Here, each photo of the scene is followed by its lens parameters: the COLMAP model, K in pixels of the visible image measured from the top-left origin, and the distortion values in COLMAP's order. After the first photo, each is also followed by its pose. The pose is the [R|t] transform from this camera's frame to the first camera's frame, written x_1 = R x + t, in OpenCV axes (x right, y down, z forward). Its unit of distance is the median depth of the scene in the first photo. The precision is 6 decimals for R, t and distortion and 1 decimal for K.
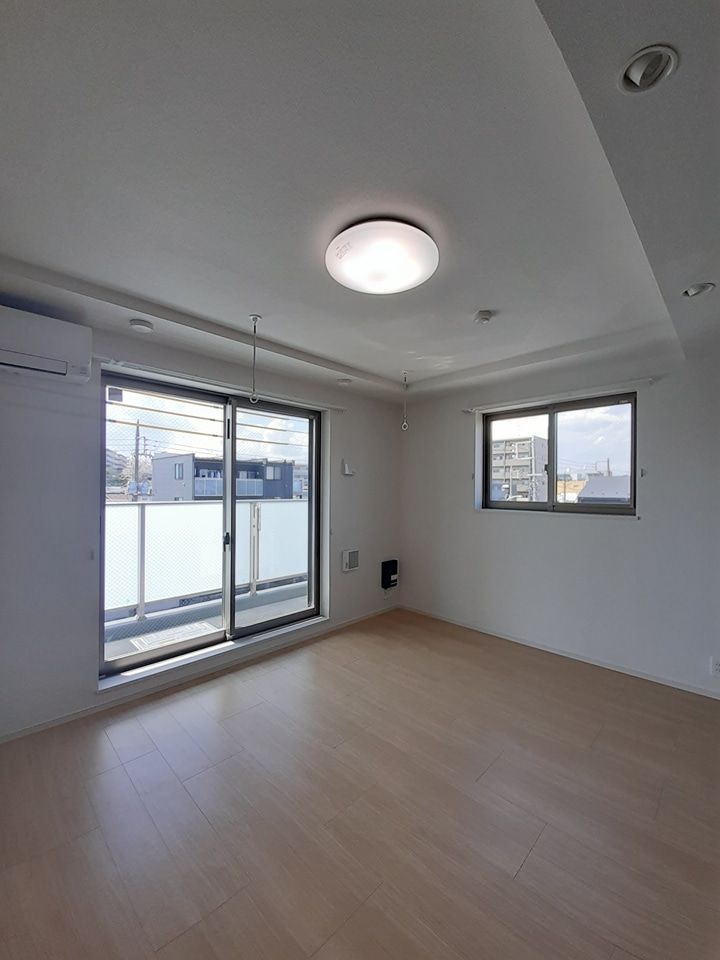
lens RADIAL K [[382.3, 0, 367.2], [0, 382.3, 486.6], [0, 0, 1]] dist [0.000057, -0.000027]
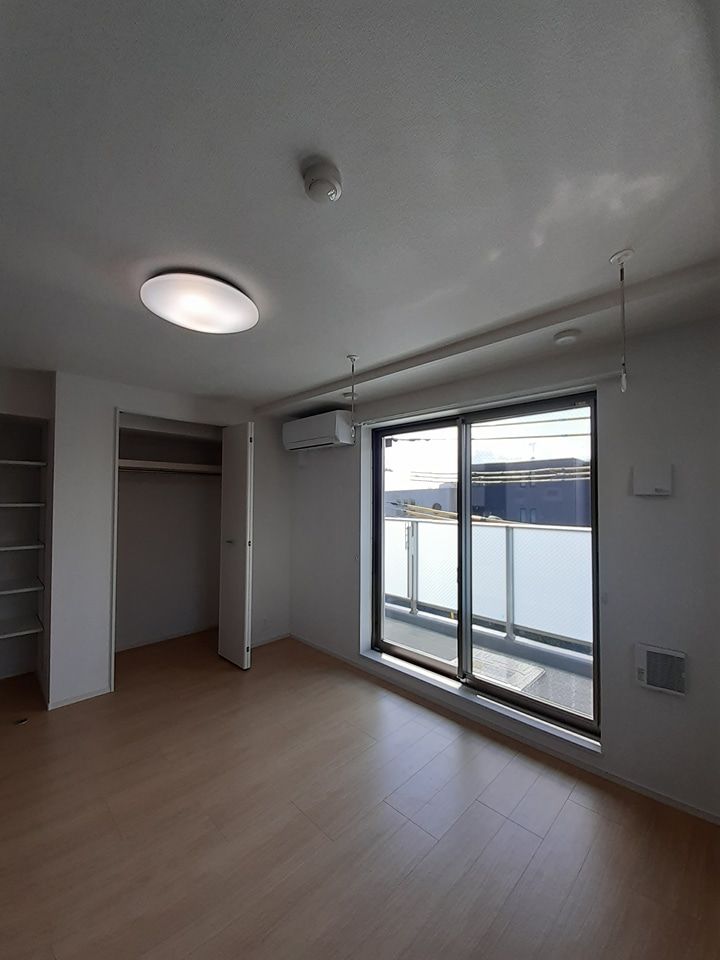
lens RADIAL K [[382.3, 0, 367.2], [0, 382.3, 486.6], [0, 0, 1]] dist [0.000057, -0.000027]
pose [[-0.005374, -0.036732, -0.999311, 0.560428], [-0.006124, 0.999308, -0.036699, -0.026363], [0.999967, 0.005922, -0.005595, 0.774425]]
